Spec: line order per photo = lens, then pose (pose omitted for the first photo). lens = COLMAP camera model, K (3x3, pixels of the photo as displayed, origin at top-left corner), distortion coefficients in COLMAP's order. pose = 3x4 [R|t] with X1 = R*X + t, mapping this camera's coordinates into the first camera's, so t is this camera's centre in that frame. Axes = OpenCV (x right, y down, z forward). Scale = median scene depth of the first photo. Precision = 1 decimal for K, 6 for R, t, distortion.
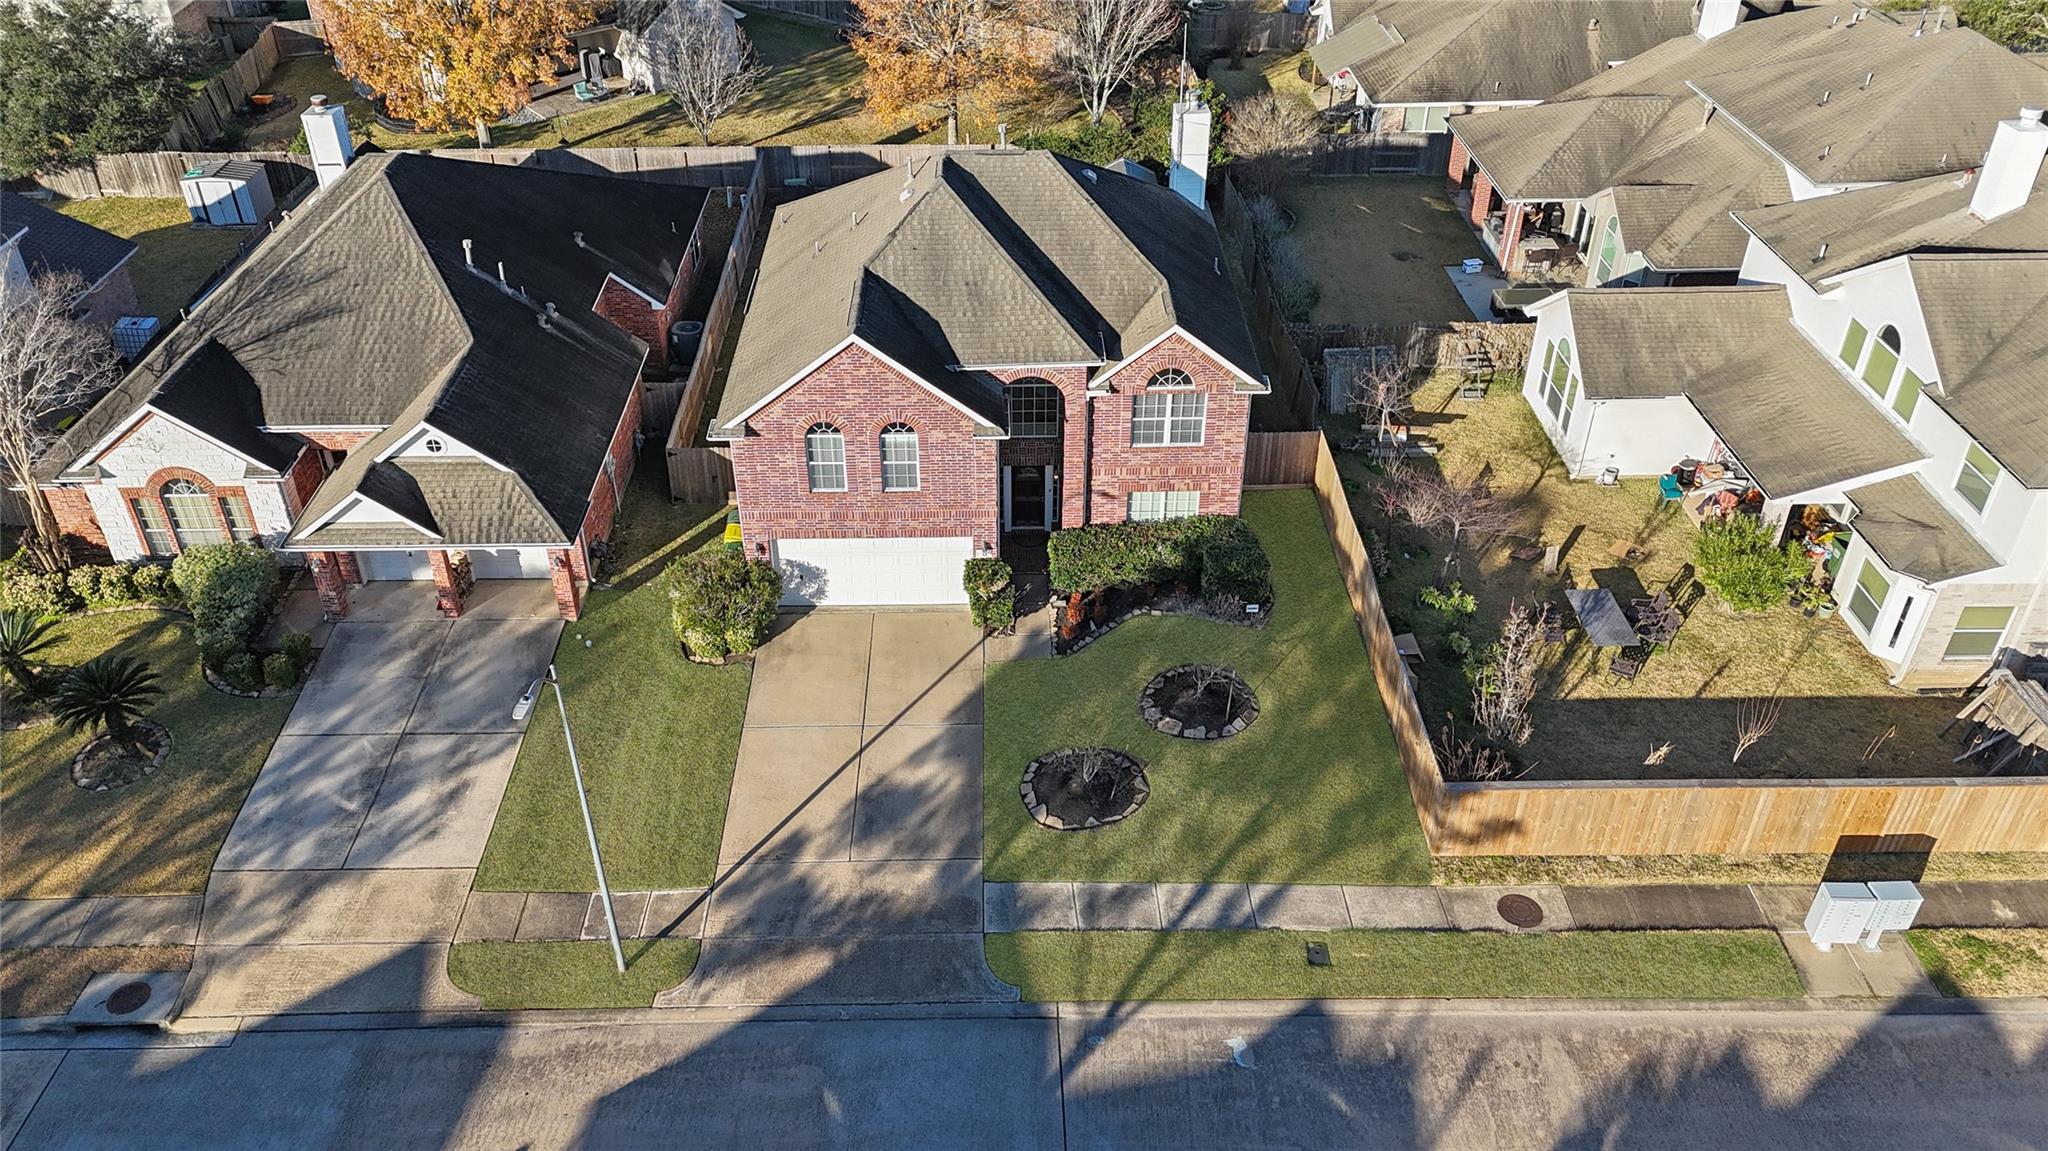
lens RADIAL K [[1493.4, 0, 1024.0], [0, 1493.4, 575.5], [0, 0, 1]] dist [0.072365, -0.074024]
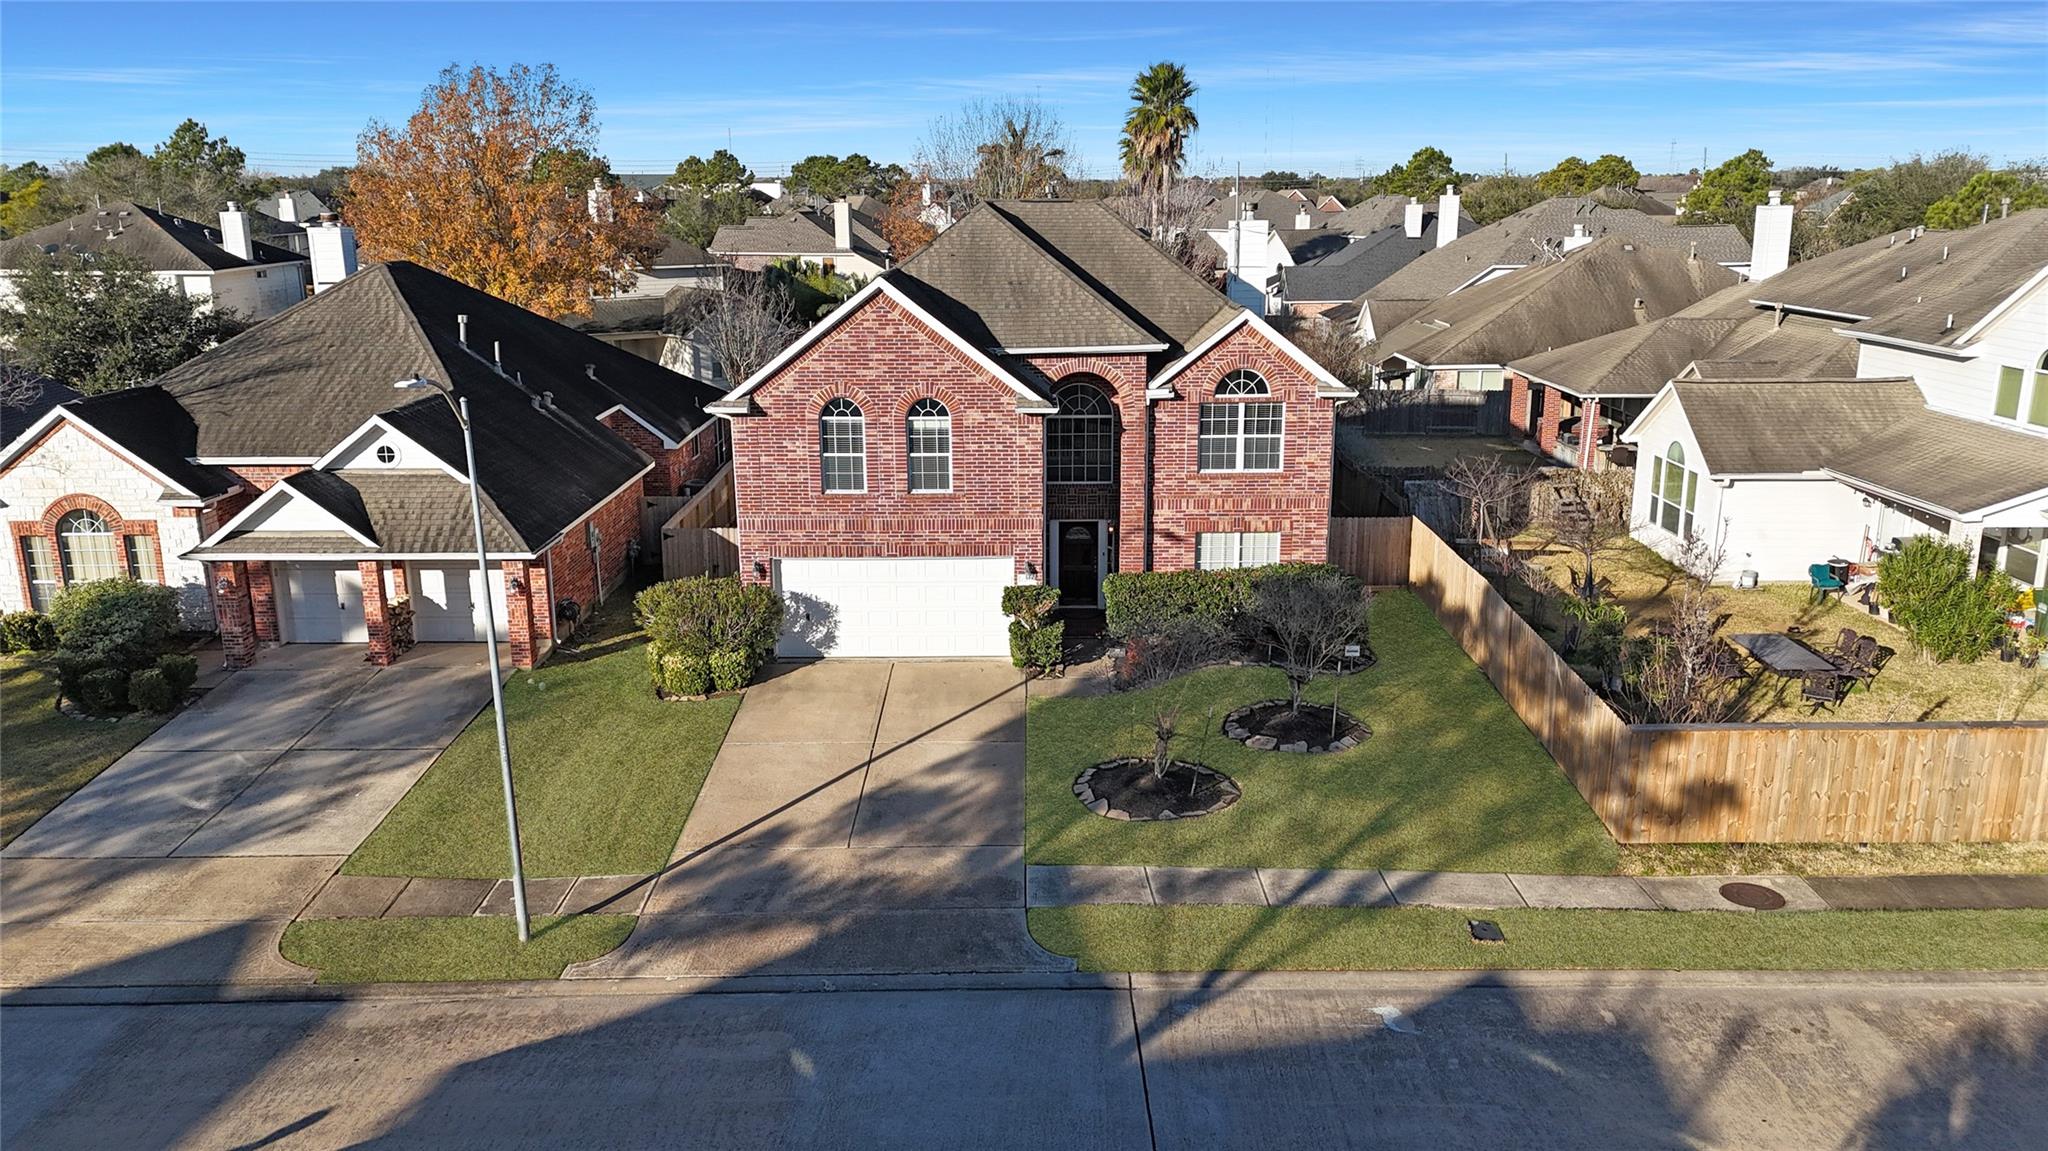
lens RADIAL K [[1526.0, 0, 1065.2], [0, 1526.0, 575.5], [0, 0, 1]] dist [0.070758, -0.061735]
pose [[0.999998, -0.001657, 0.001379, -0.007574], [0.002019, 0.944126, -0.329580, 0.296609], [-0.000756, 0.329582, 0.944127, 0.214985]]
